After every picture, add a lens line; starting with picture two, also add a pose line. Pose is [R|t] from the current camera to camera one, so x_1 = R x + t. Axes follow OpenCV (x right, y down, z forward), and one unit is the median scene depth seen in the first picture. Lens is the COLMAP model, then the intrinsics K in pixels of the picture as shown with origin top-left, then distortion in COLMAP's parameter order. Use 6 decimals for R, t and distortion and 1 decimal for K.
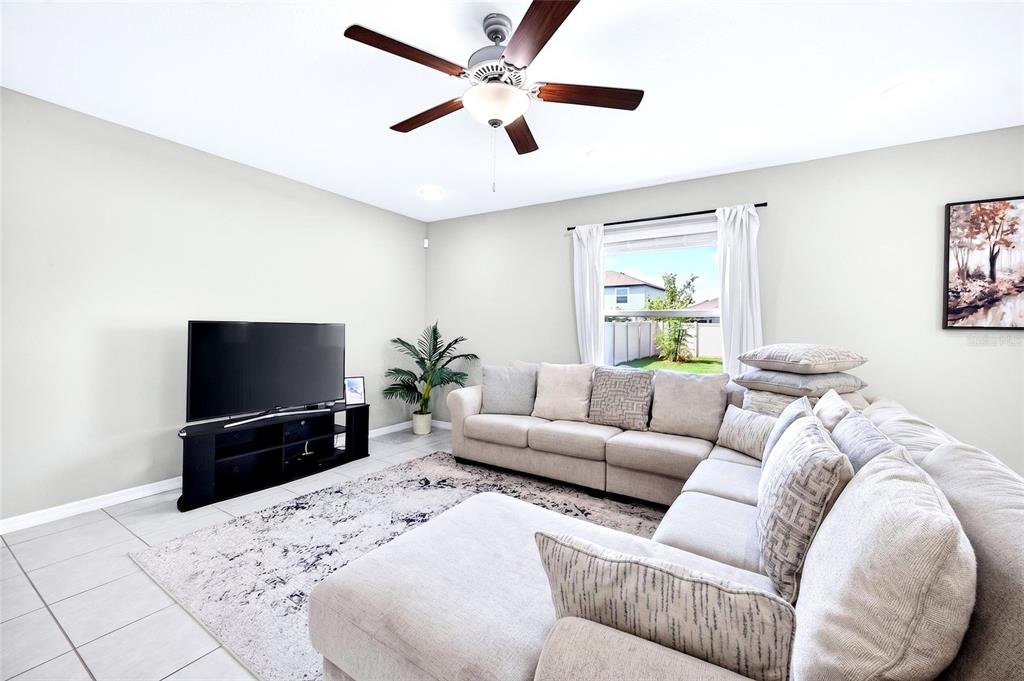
lens RADIAL K [[416.1, 0, 507.7], [0, 416.1, 324.8], [0, 0, 1]] dist [-0.000106, 0.000012]
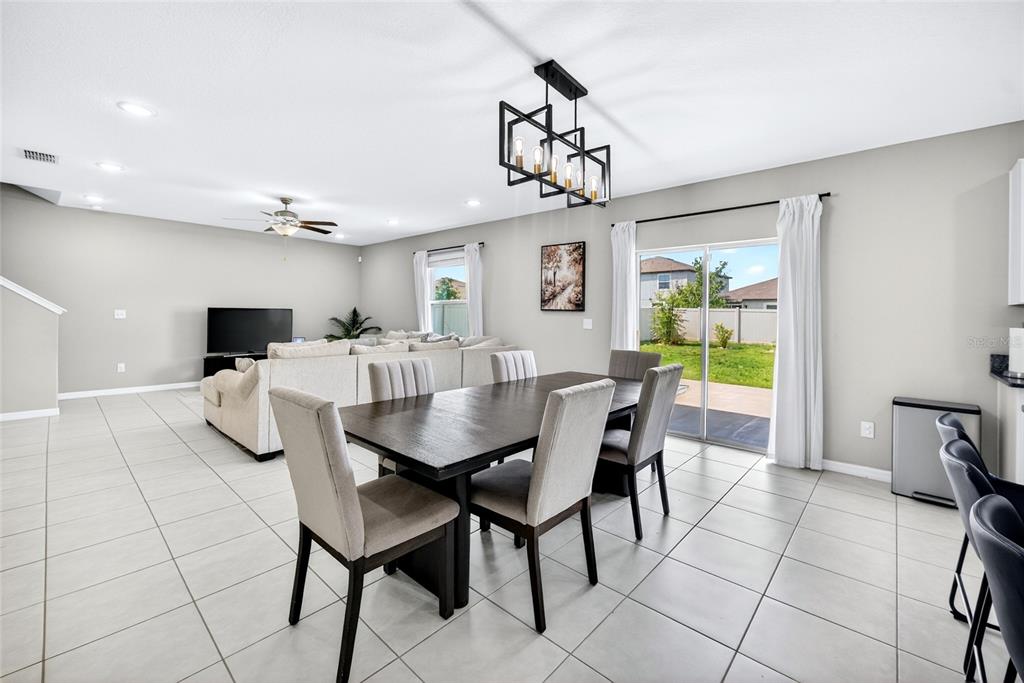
lens RADIAL K [[414.3, 0, 512.0], [0, 414.3, 316.2], [0, 0, 1]] dist [-0.003627, -0.000043]
pose [[0.985932, -0.000992, -0.167142, 1.098372], [0.003282, 0.999905, 0.013423, 0.009690], [0.167113, -0.013783, 0.985841, -0.830095]]
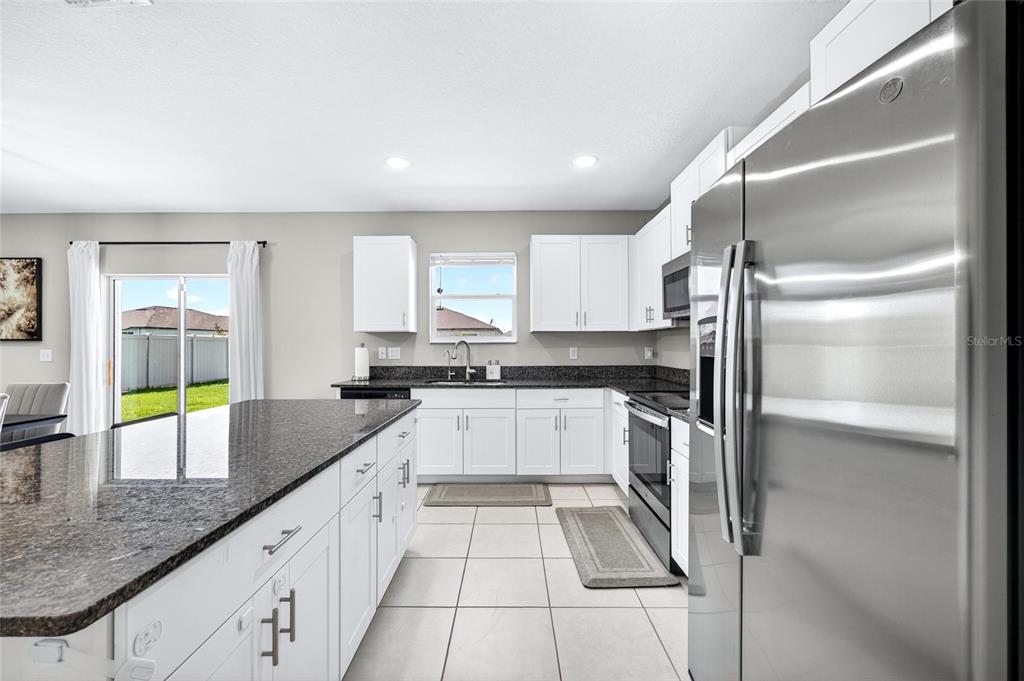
lens RADIAL K [[408.0, 0, 505.6], [0, 408.0, 342.5], [0, 0, 1]] dist [-0.001933, -0.000049]
pose [[0.846983, -0.016199, 0.531372, 1.676862], [0.013903, 0.999869, 0.008321, 0.028397], [-0.531437, 0.000339, 0.847098, -1.125709]]
